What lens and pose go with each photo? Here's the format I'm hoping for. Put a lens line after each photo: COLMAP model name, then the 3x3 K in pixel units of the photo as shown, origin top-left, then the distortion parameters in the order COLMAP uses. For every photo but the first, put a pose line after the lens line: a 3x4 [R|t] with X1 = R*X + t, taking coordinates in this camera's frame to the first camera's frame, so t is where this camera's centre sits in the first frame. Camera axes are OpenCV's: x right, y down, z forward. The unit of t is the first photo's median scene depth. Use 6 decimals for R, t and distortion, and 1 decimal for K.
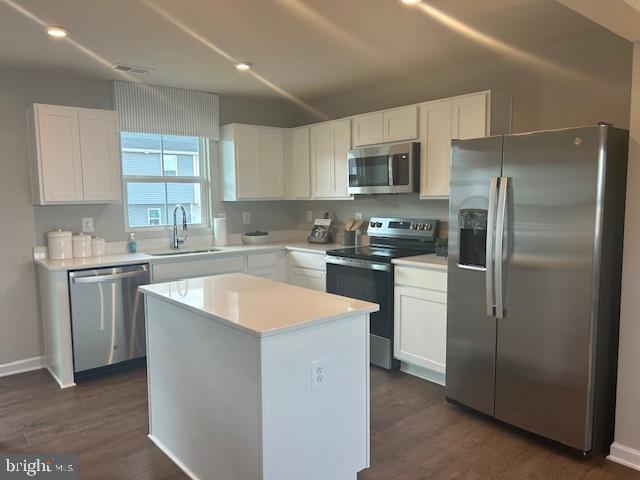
lens RADIAL K [[481.1, 0, 327.0], [0, 481.1, 236.9], [0, 0, 1]] dist [0.011428, -0.036296]
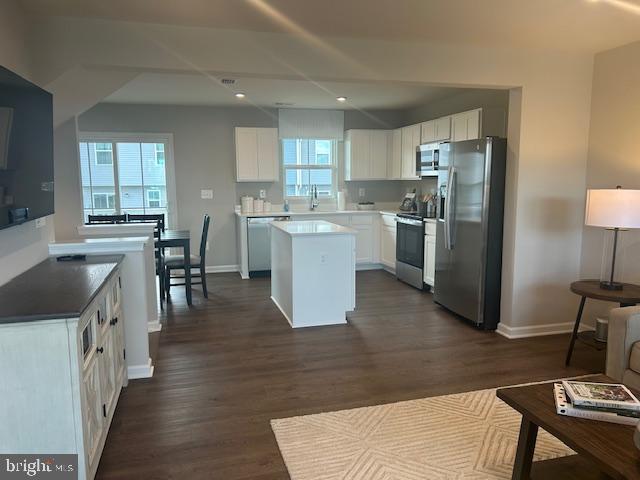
lens RADIAL K [[481.1, 0, 317.9], [0, 481.1, 243.4], [0, 0, 1]] dist [0.011428, -0.036296]
pose [[0.901528, 0.059881, -0.428557, 0.424329], [-0.037901, 0.997500, 0.059646, 0.040115], [0.431057, -0.037530, 0.901544, -0.473659]]
